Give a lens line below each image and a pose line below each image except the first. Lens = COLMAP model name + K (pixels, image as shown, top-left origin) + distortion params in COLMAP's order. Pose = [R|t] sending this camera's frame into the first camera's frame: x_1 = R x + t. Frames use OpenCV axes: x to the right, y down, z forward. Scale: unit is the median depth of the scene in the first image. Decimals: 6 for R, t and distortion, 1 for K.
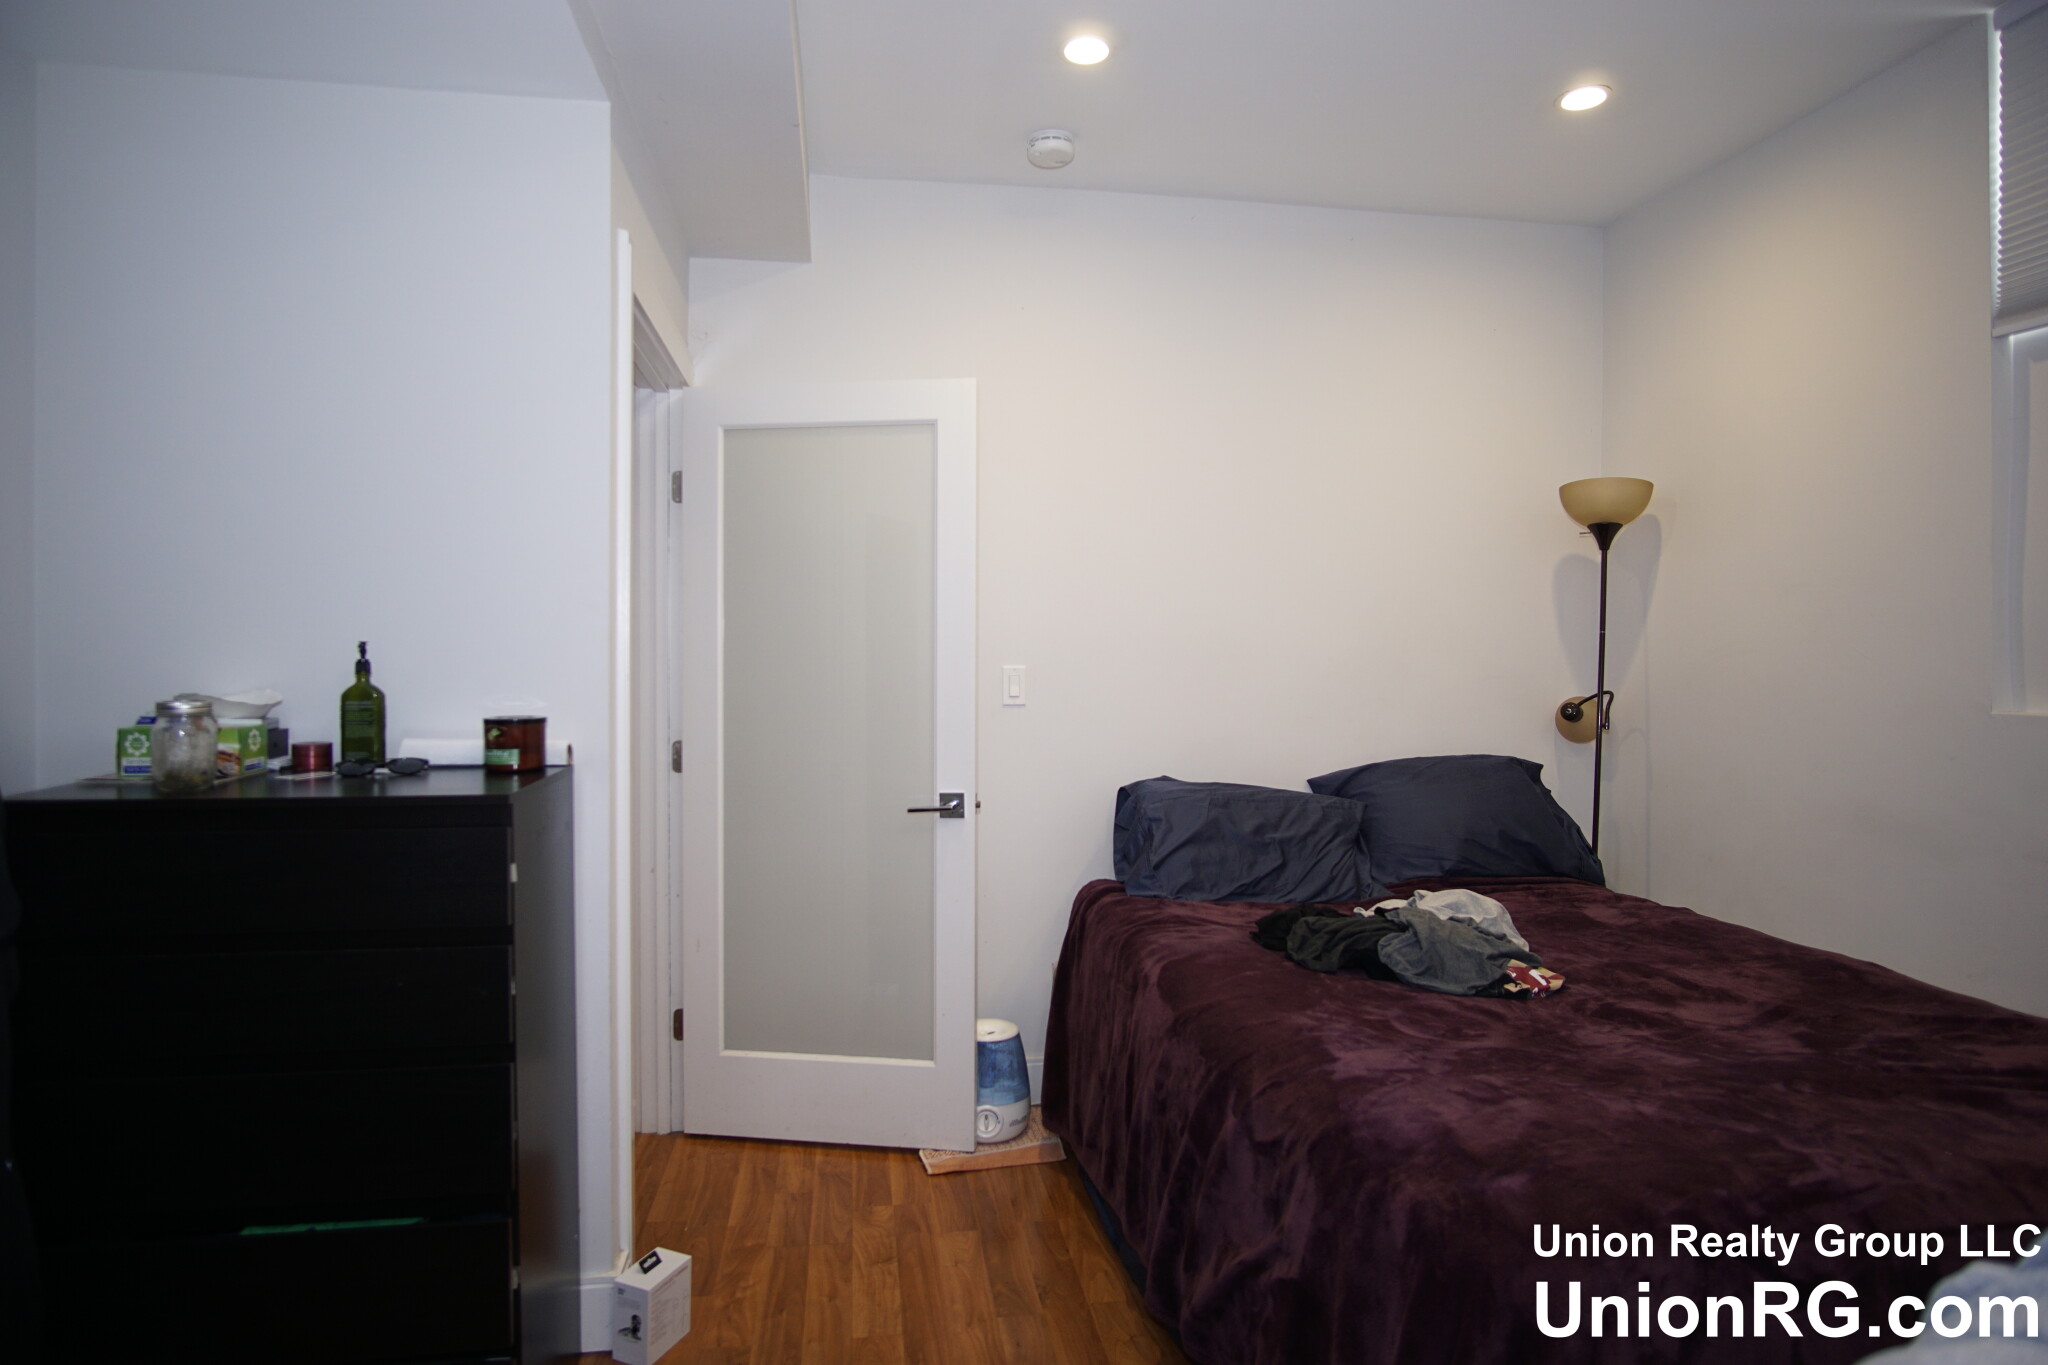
lens RADIAL K [[1100.3, 0, 1023.3], [0, 1100.3, 666.7], [0, 0, 1]] dist [-0.036246, 0.010039]
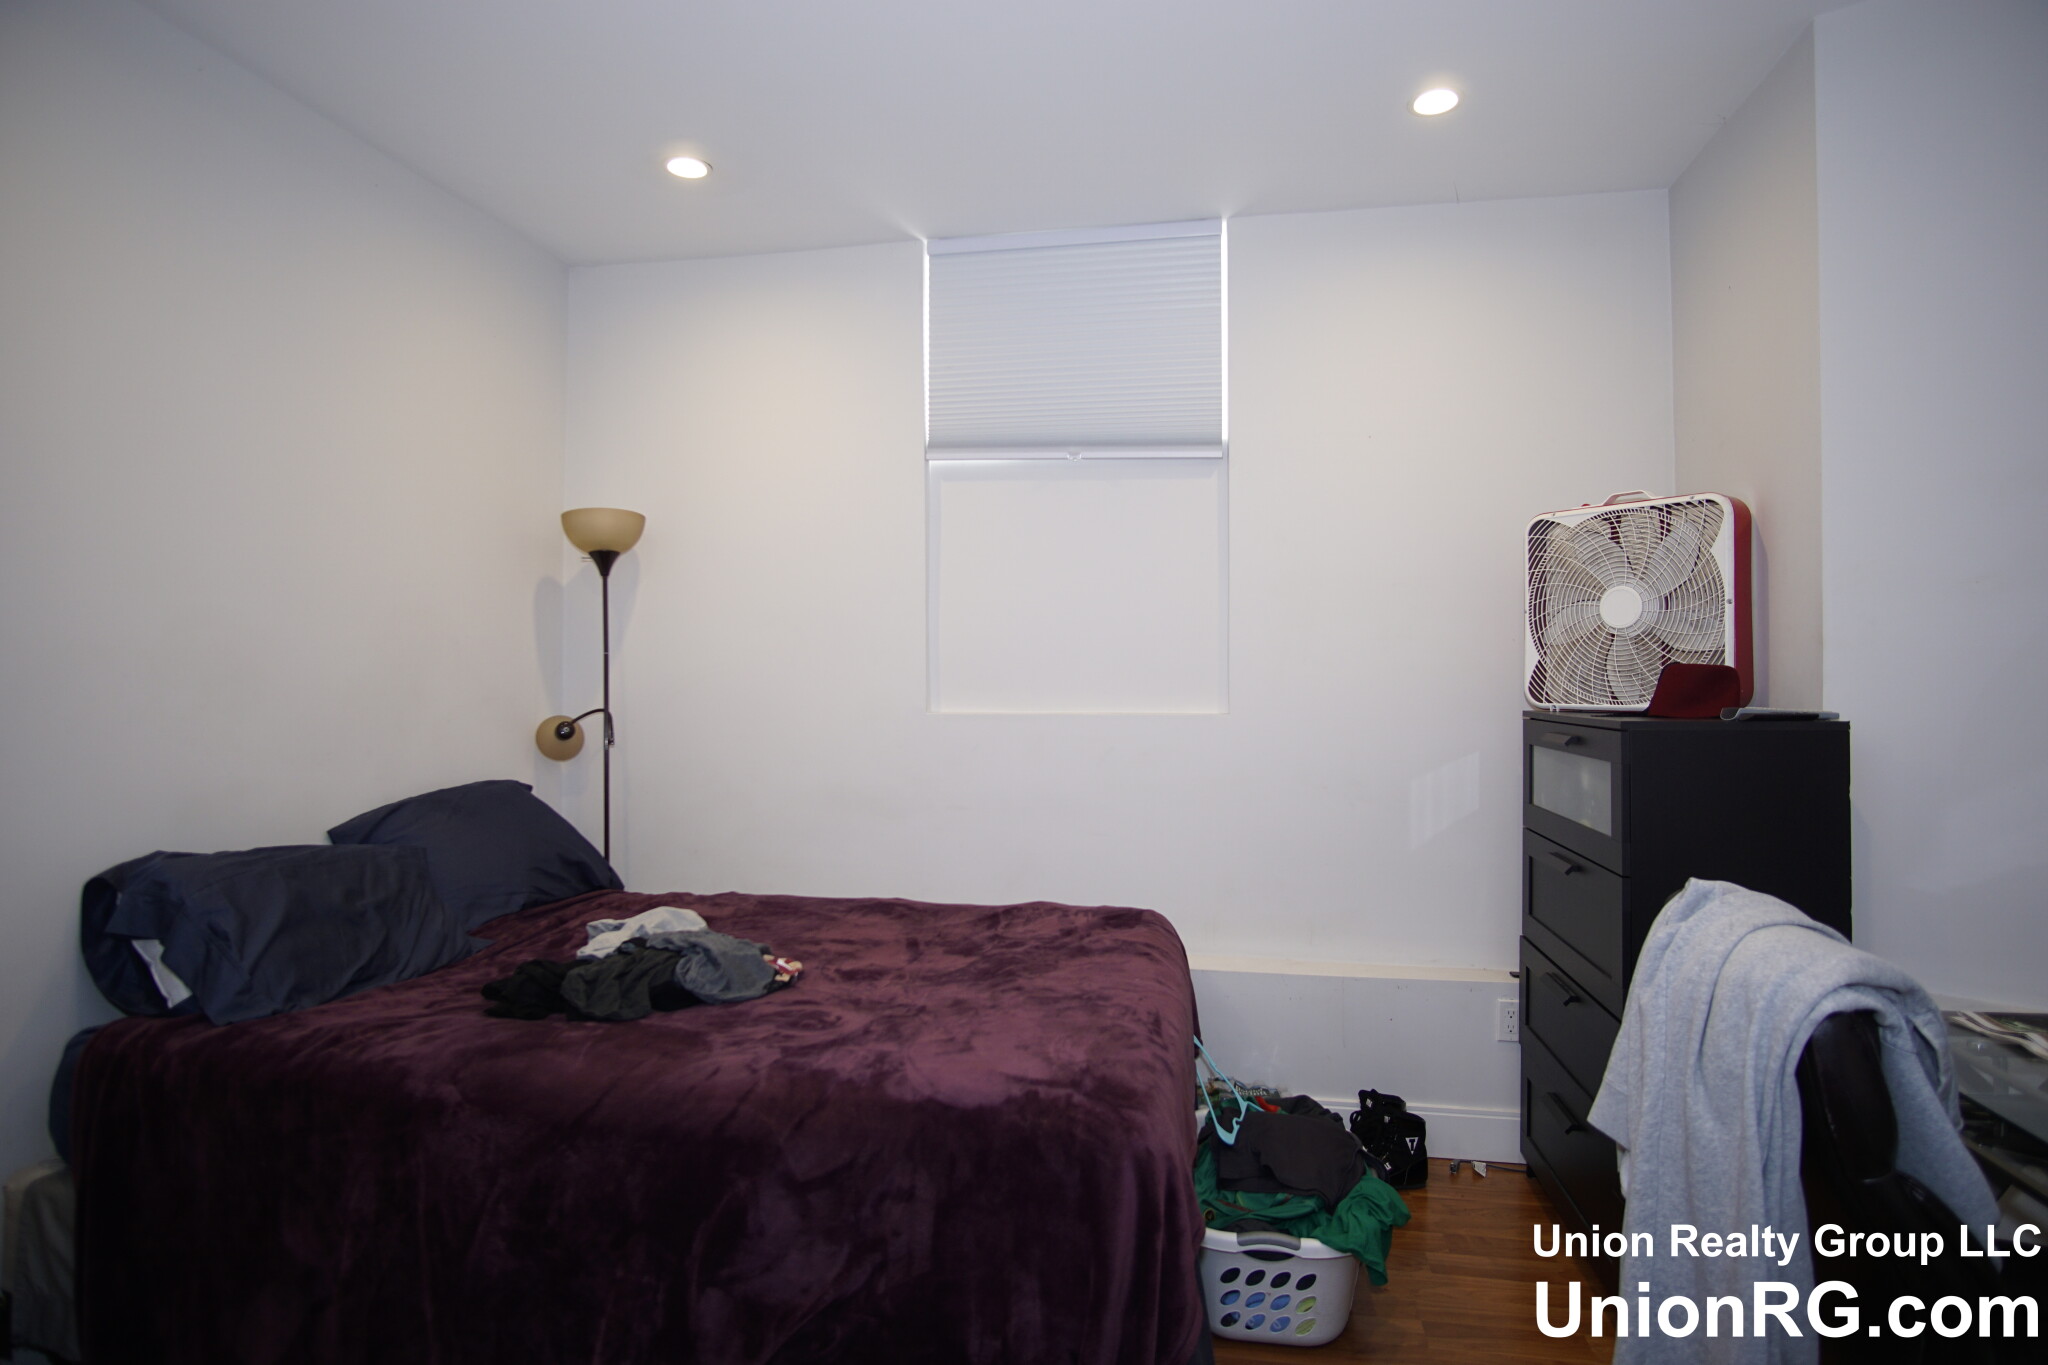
lens RADIAL K [[1100.3, 0, 1023.3], [0, 1100.3, 666.7], [0, 0, 1]] dist [-0.036246, 0.010039]
pose [[0.326333, 0.004884, 0.945242, -0.357372], [0.010018, 0.999913, -0.008625, -0.005200], [-0.945202, 0.012284, 0.326256, 0.281138]]
